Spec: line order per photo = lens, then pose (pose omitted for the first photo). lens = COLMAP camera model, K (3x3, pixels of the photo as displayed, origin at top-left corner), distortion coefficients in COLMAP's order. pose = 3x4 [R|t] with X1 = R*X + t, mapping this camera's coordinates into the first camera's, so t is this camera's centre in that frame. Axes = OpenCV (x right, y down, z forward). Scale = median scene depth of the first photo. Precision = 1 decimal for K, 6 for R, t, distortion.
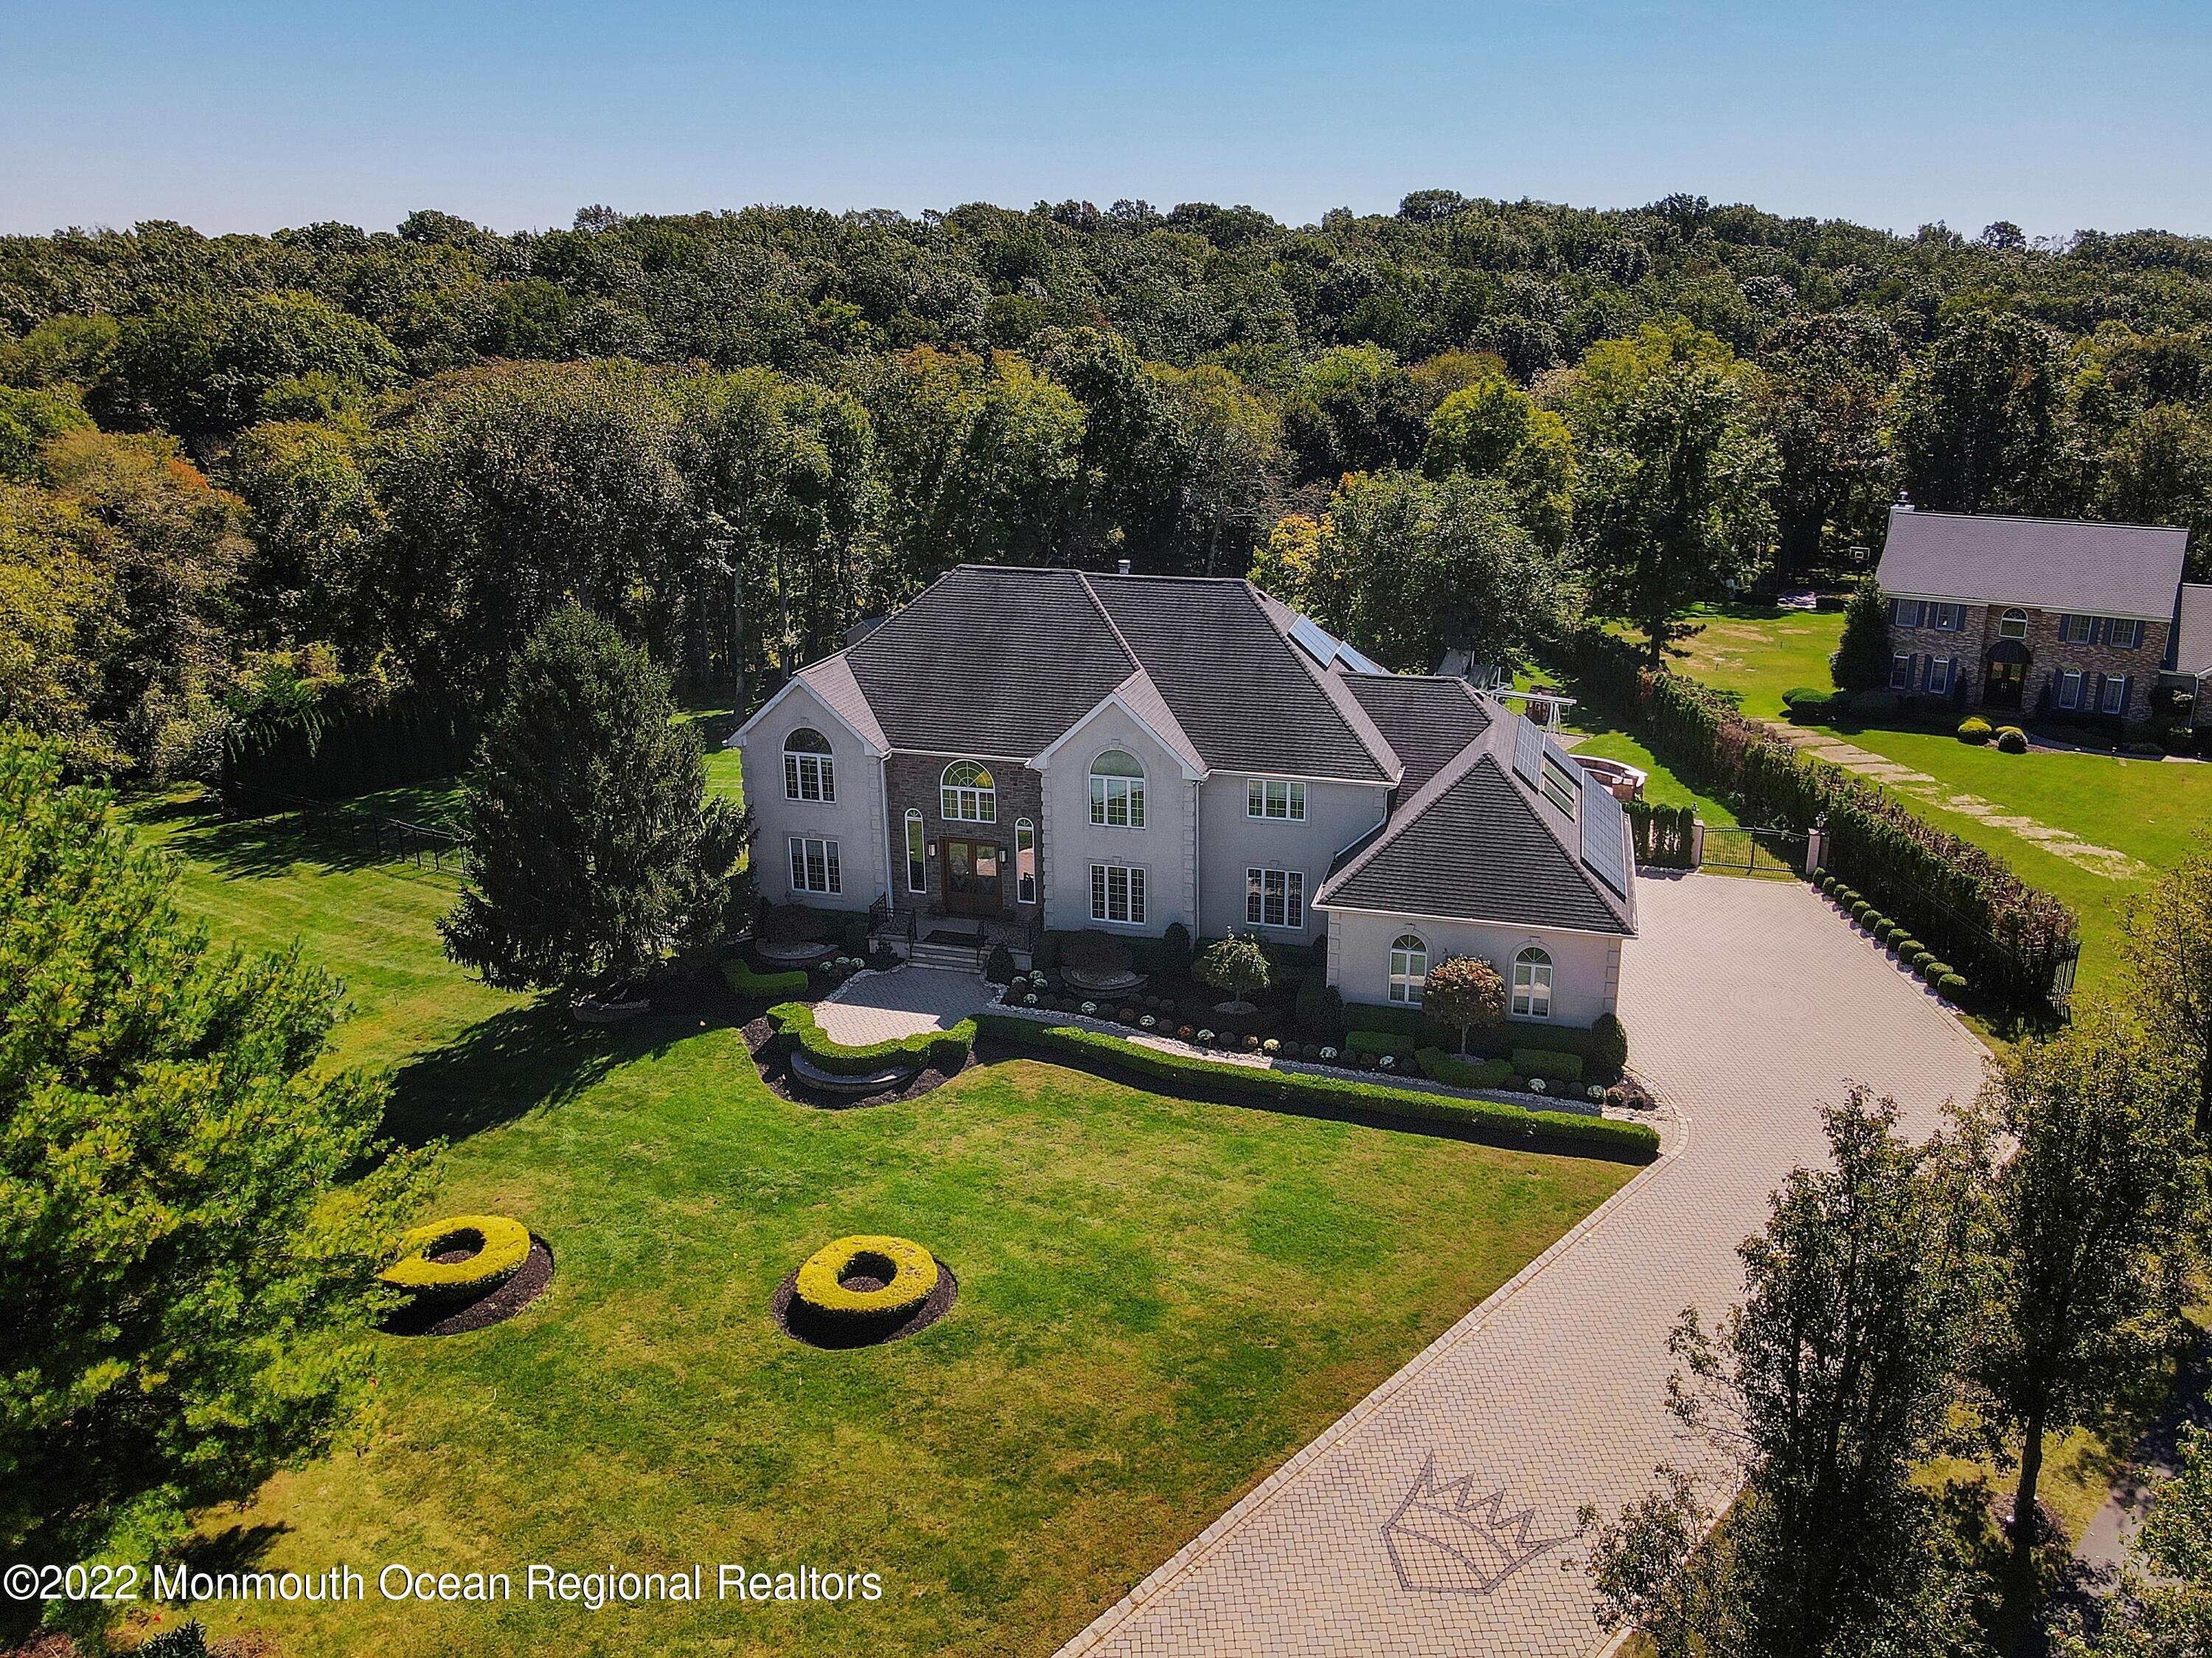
lens RADIAL K [[1561.1, 0, 1106.0], [0, 1561.1, 829.0], [0, 0, 1]] dist [0.015316, -0.005129]
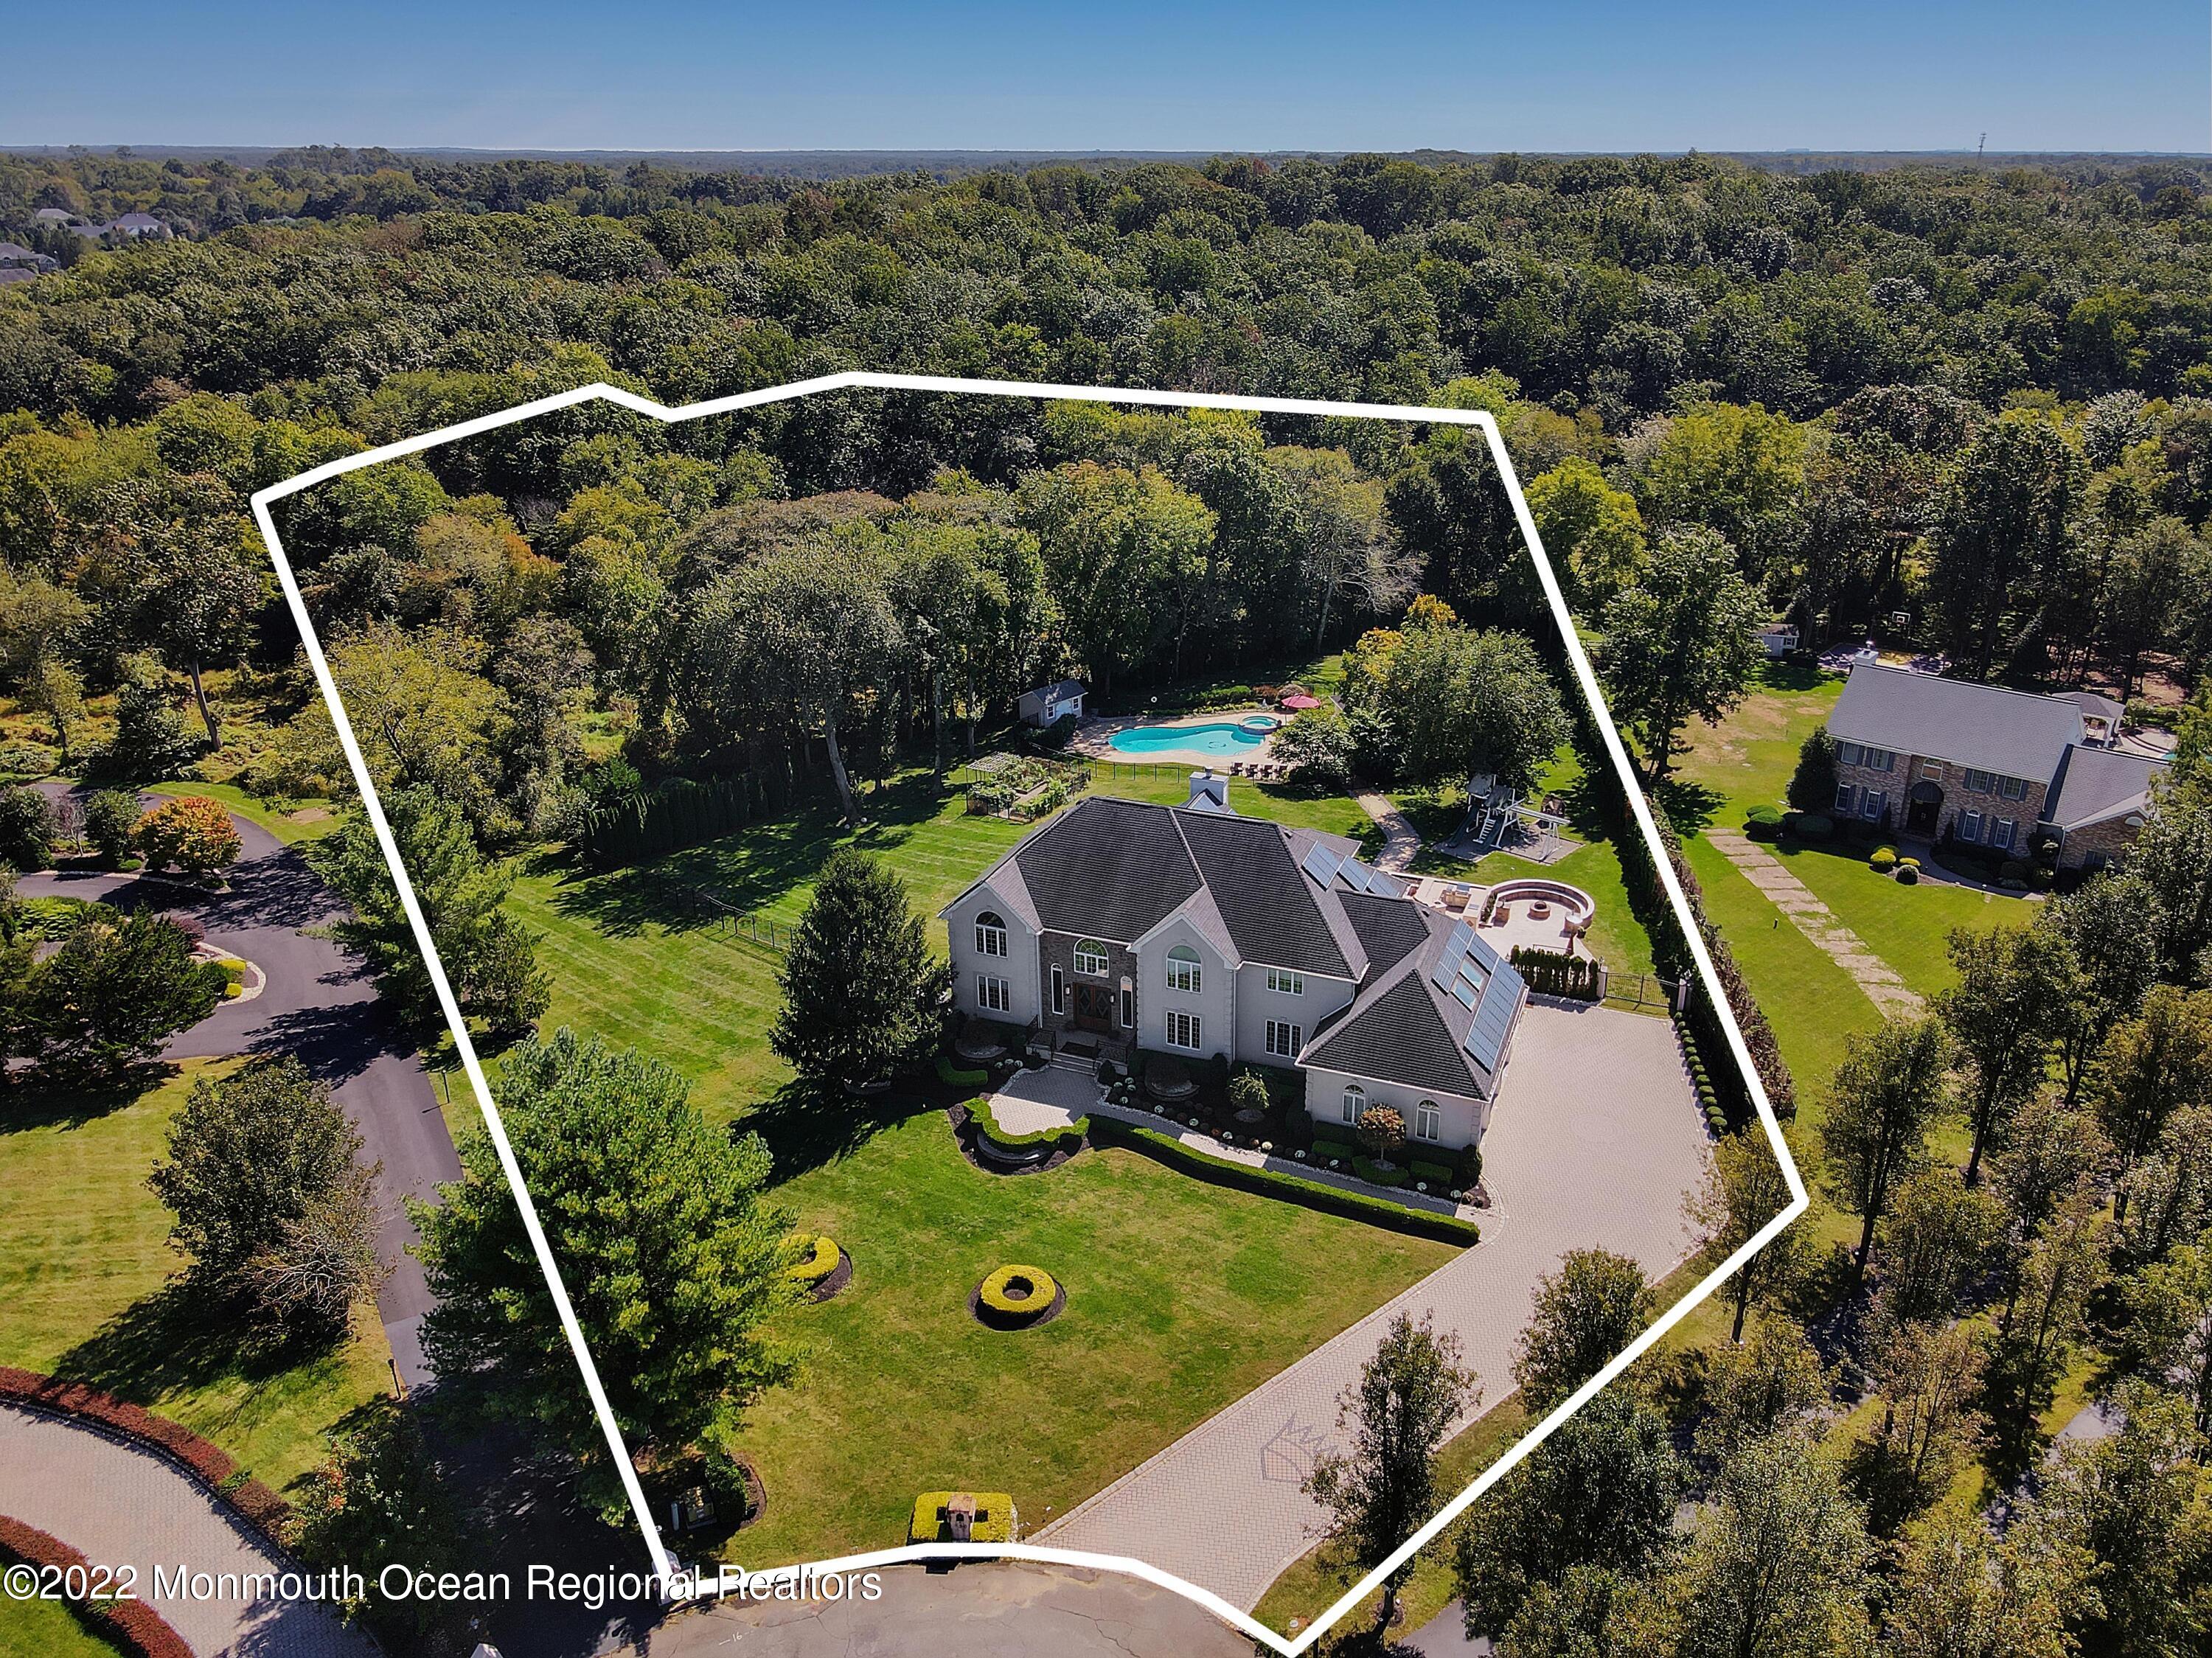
lens RADIAL K [[1582.4, 0, 1092.8], [0, 1582.4, 843.7], [0, 0, 1]] dist [0.004139, 0.003391]
pose [[0.992529, 0.040130, -0.115217, 0.097031], [-0.026627, 0.992842, 0.116430, -0.341490], [0.119064, -0.112492, 0.986493, -0.583433]]
